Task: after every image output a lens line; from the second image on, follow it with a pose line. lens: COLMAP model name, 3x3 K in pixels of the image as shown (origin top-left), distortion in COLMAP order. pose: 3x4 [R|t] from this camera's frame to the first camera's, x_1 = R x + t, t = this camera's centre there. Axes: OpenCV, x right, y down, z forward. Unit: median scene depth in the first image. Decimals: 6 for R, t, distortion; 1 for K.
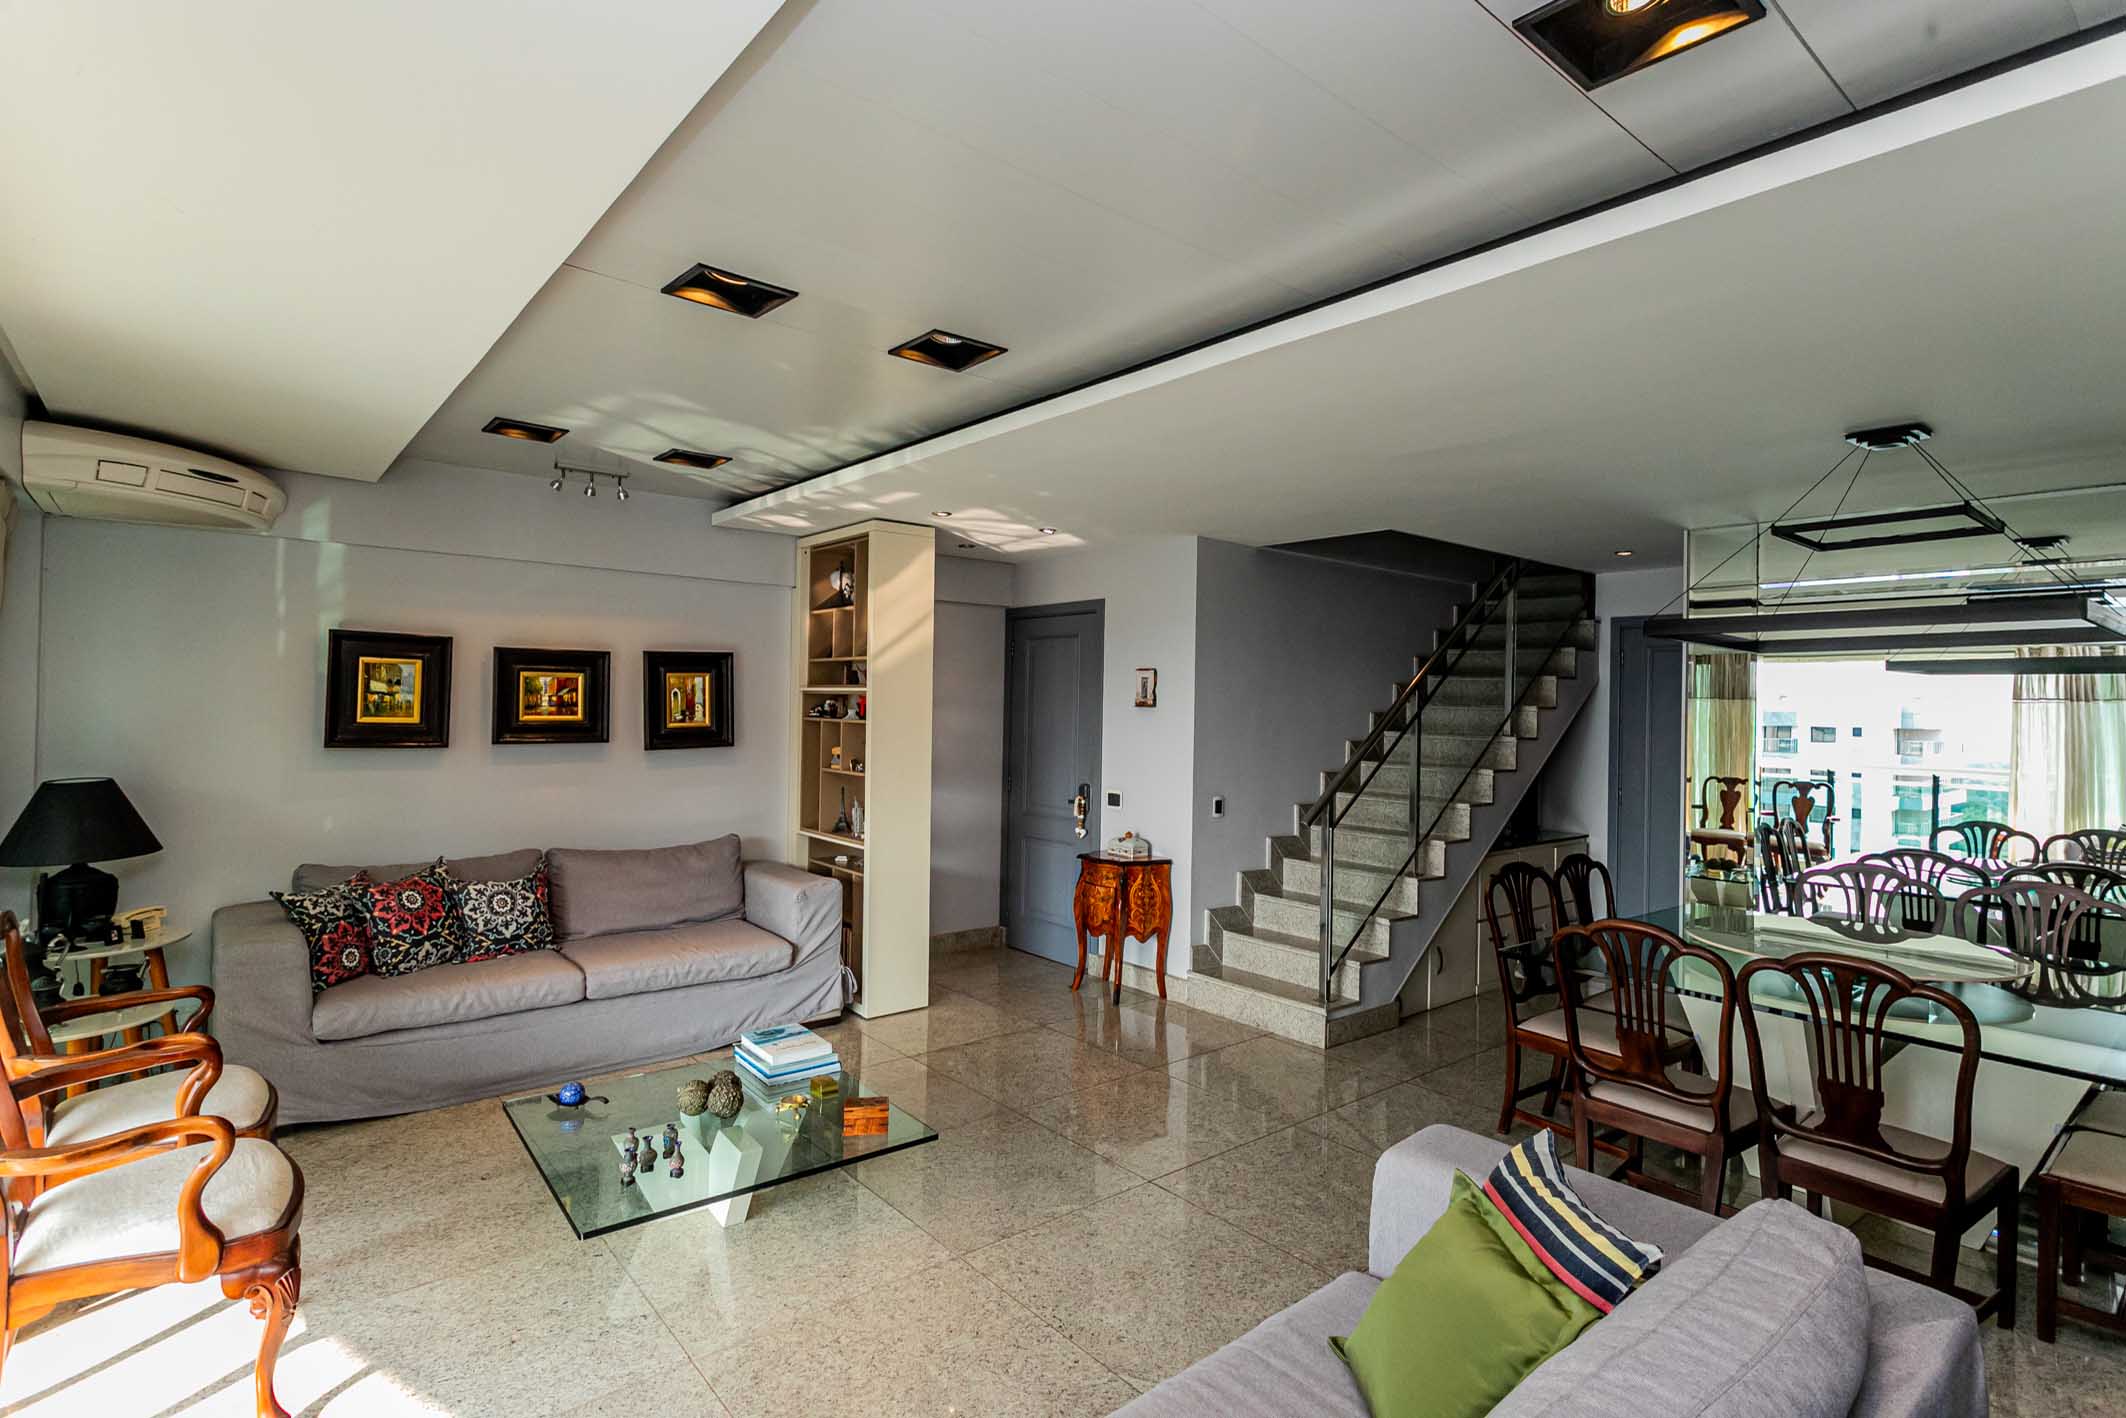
lens RADIAL K [[1040.5, 0, 1079.7], [0, 1040.5, 692.6], [0, 0, 1]] dist [-0.003213, -0.000171]
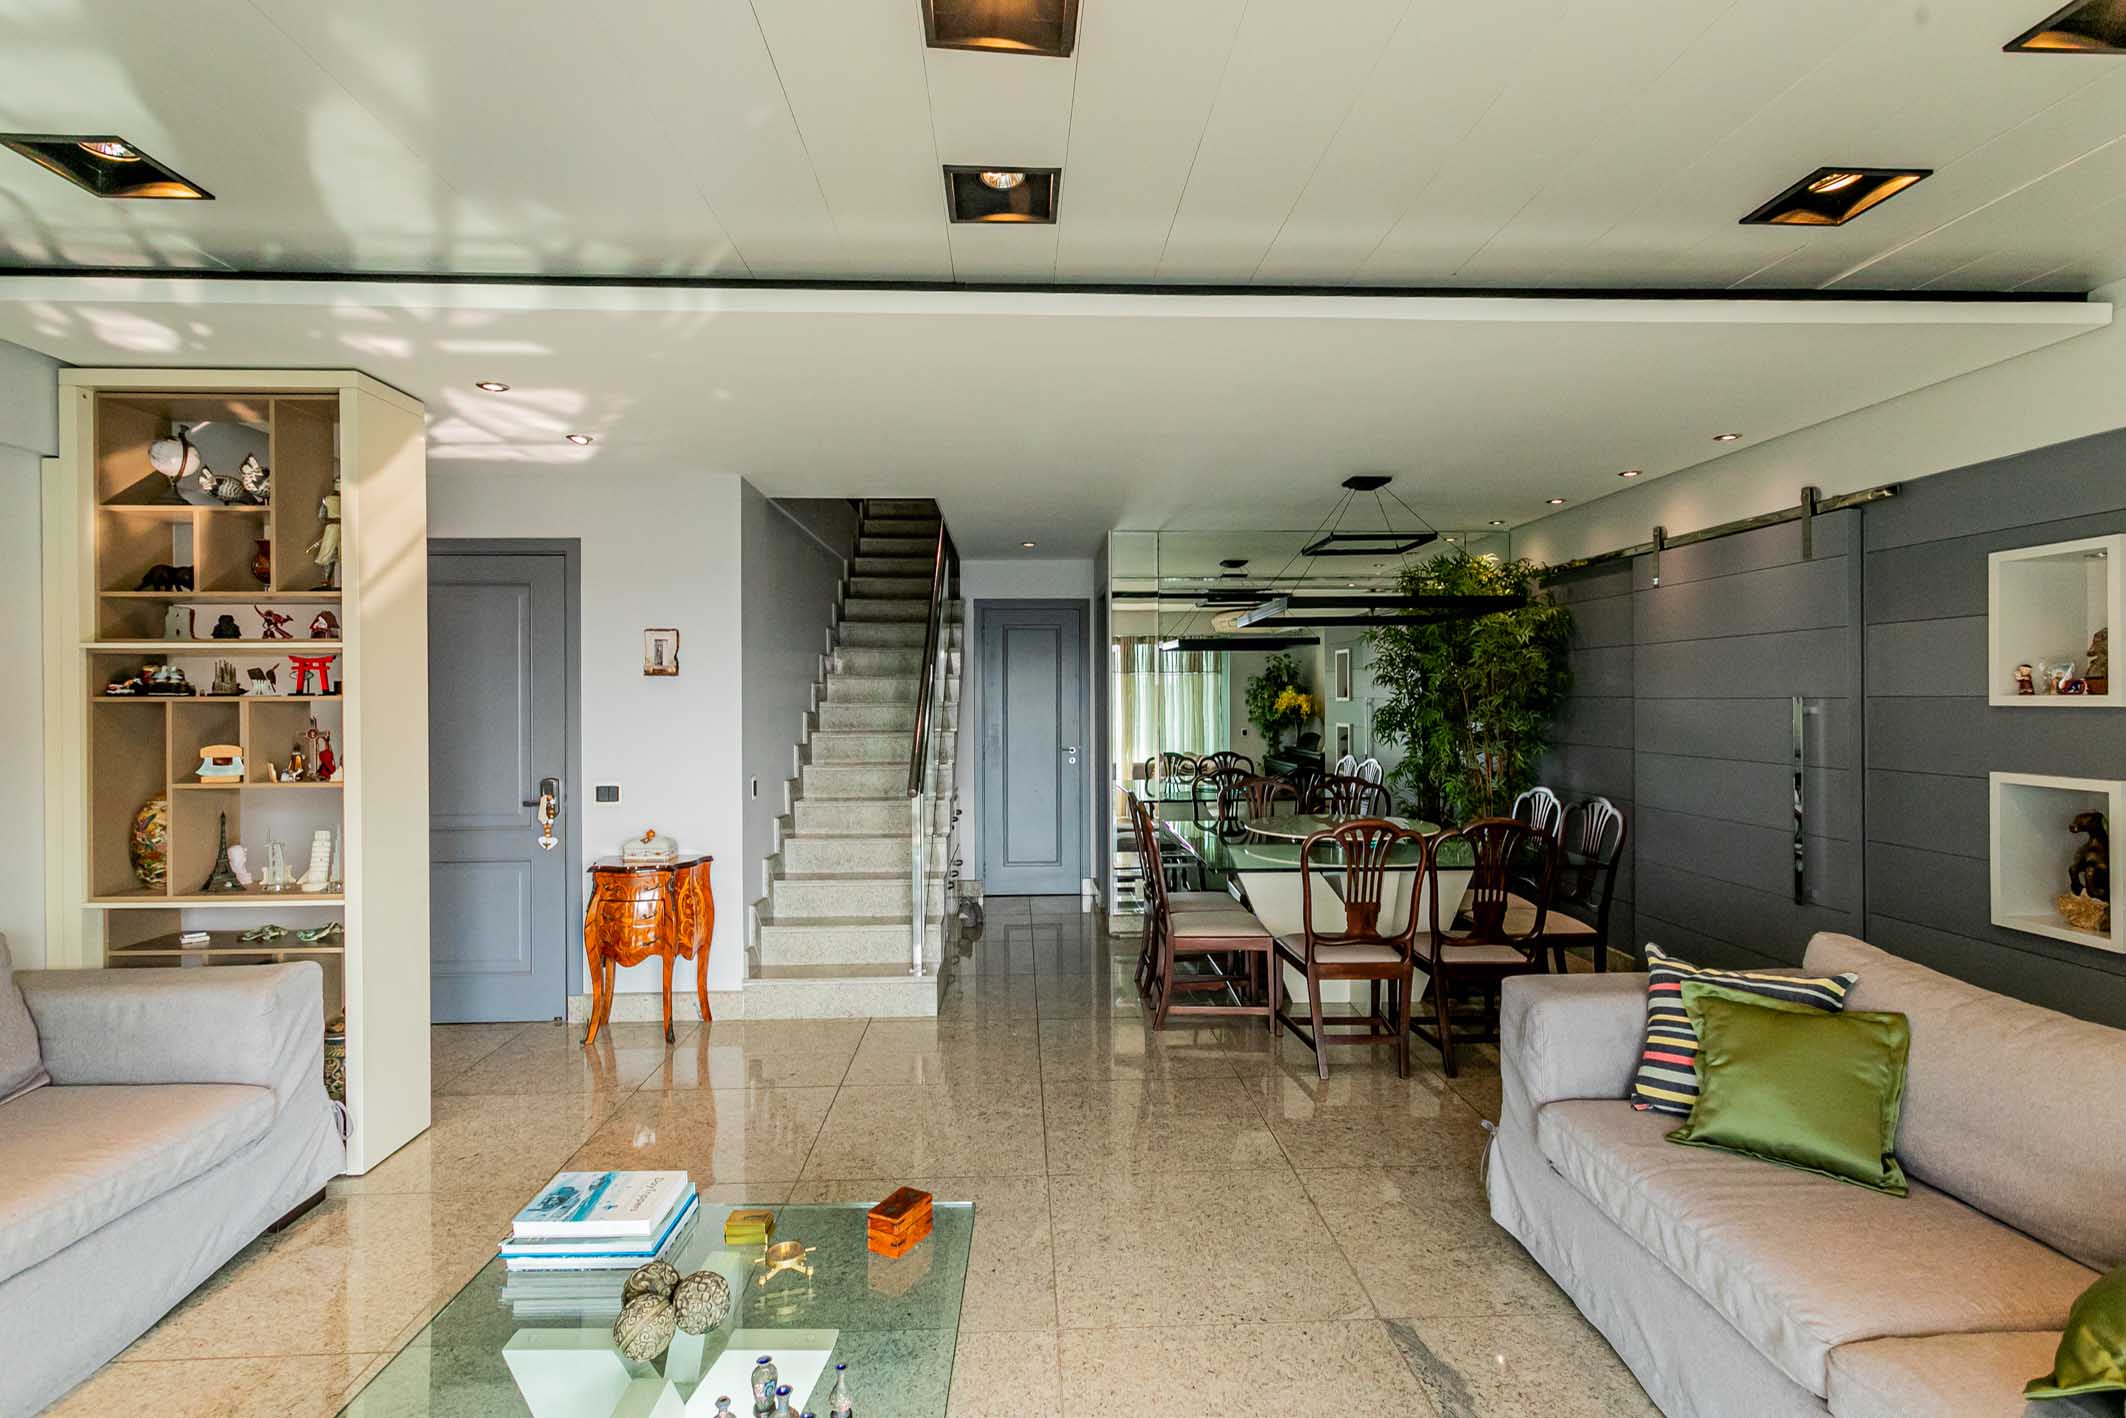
lens RADIAL K [[1008.6, 0, 1061.5], [0, 1008.6, 699.3], [0, 0, 1]] dist [0.000920, 0.001961]
pose [[0.610982, -0.022773, 0.791317, -0.382245], [0.007782, 0.999711, 0.022761, 0.017123], [-0.791606, -0.007748, 0.610982, 0.273344]]
